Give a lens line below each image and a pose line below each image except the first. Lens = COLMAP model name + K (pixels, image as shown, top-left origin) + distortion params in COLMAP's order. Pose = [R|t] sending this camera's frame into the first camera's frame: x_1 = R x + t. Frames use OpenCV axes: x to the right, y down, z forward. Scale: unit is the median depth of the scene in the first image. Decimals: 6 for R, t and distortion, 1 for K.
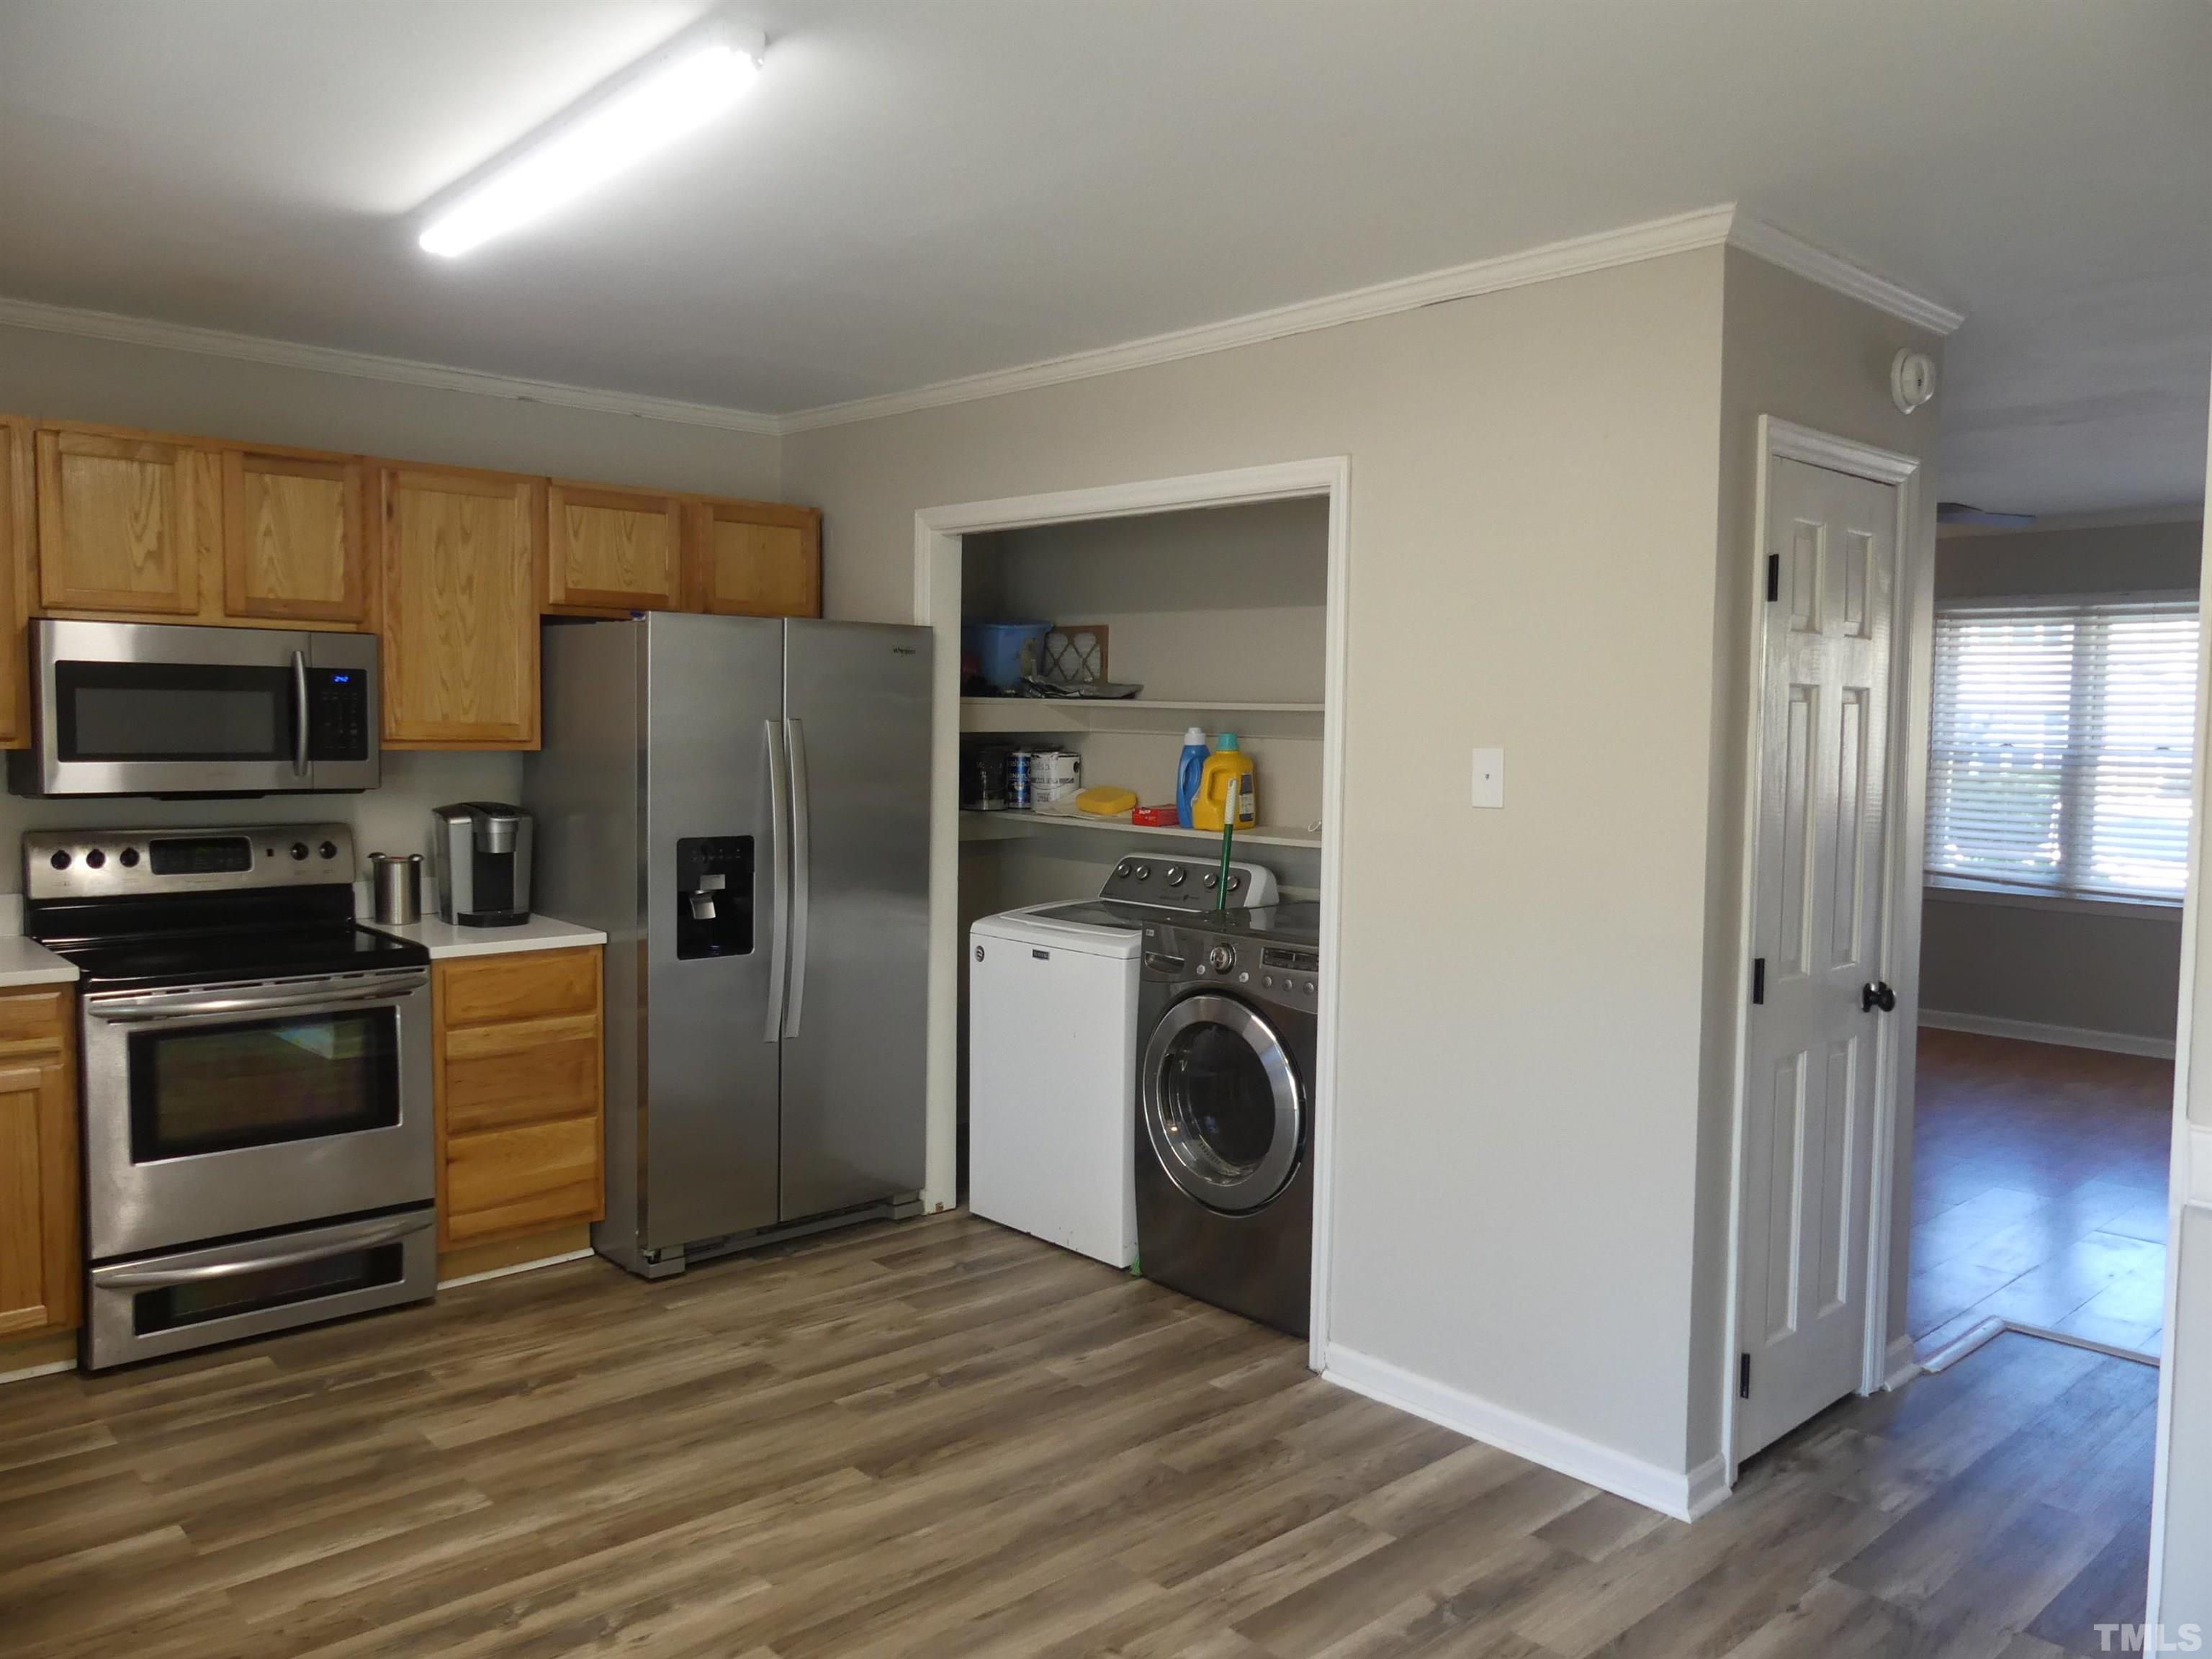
lens RADIAL K [[1665.1, 0, 1123.1], [0, 1665.1, 833.8], [0, 0, 1]] dist [-0.023817, 0.042197]
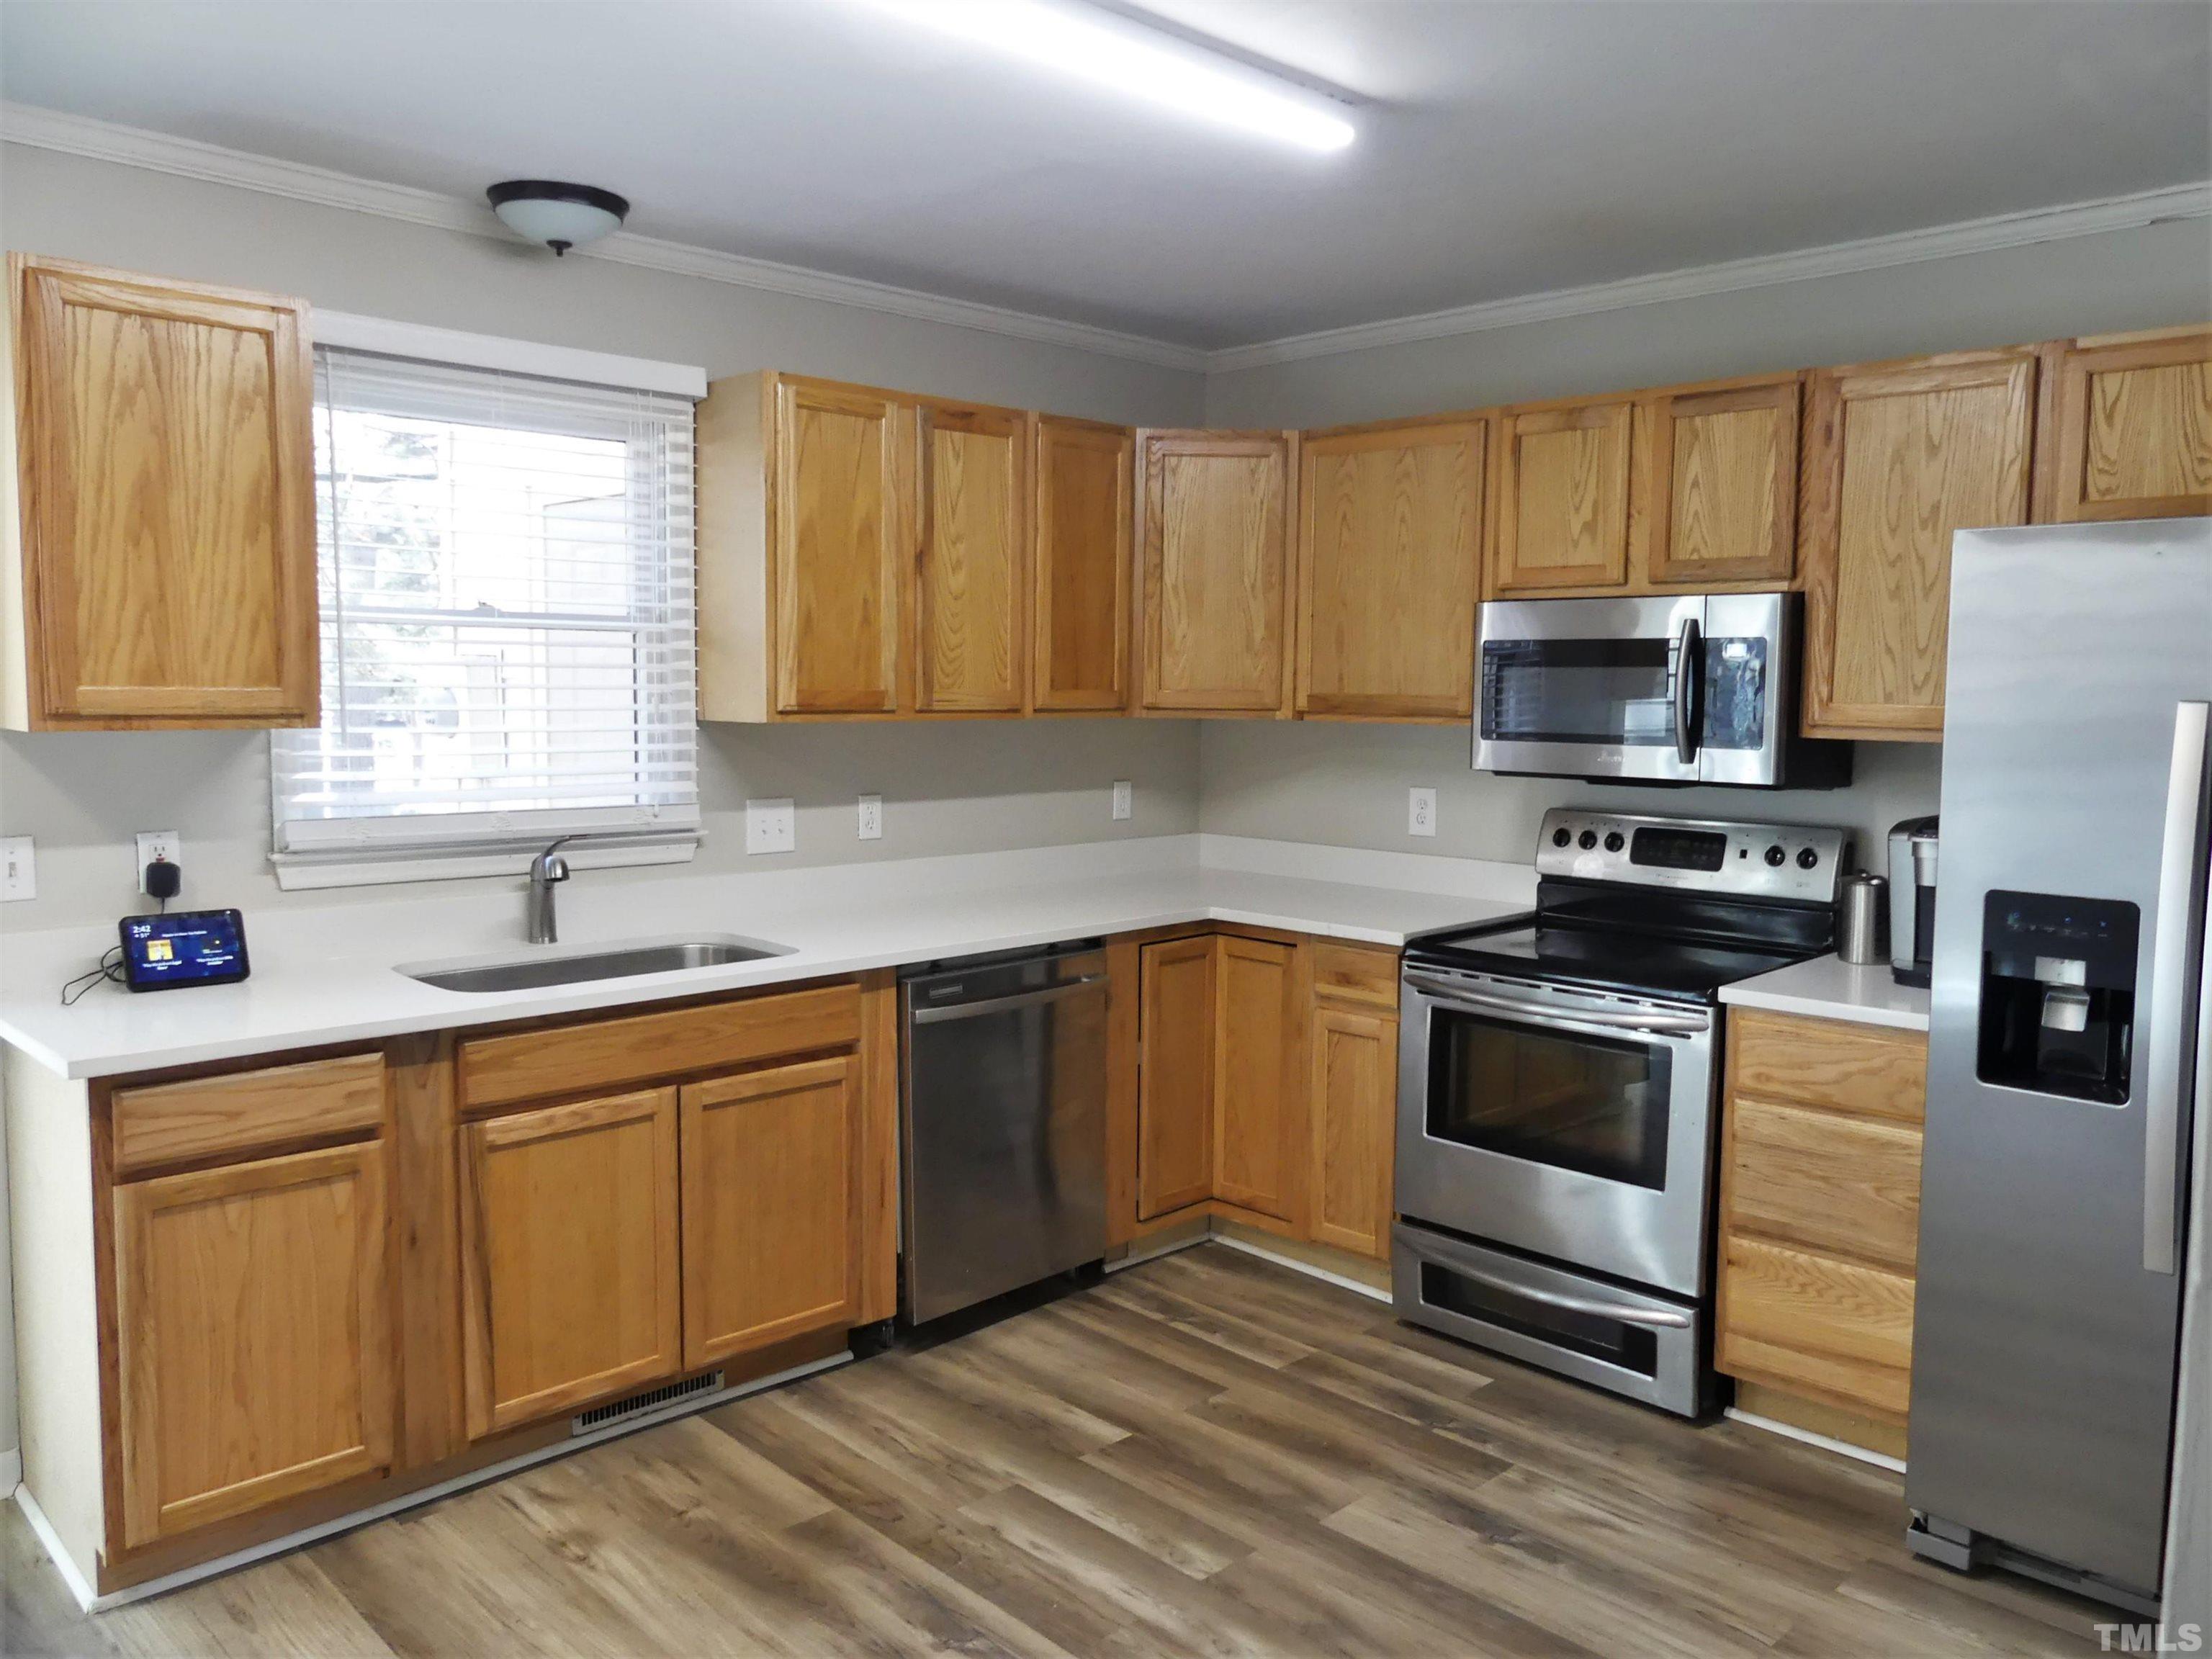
lens RADIAL K [[1665.1, 0, 1092.7], [0, 1665.1, 831.3], [0, 0, 1]] dist [-0.023817, 0.042197]
pose [[0.035910, 0.077720, -0.996328, 0.371391], [-0.077880, 0.994157, 0.074743, -0.042897], [0.996316, 0.074910, 0.041753, 0.693800]]
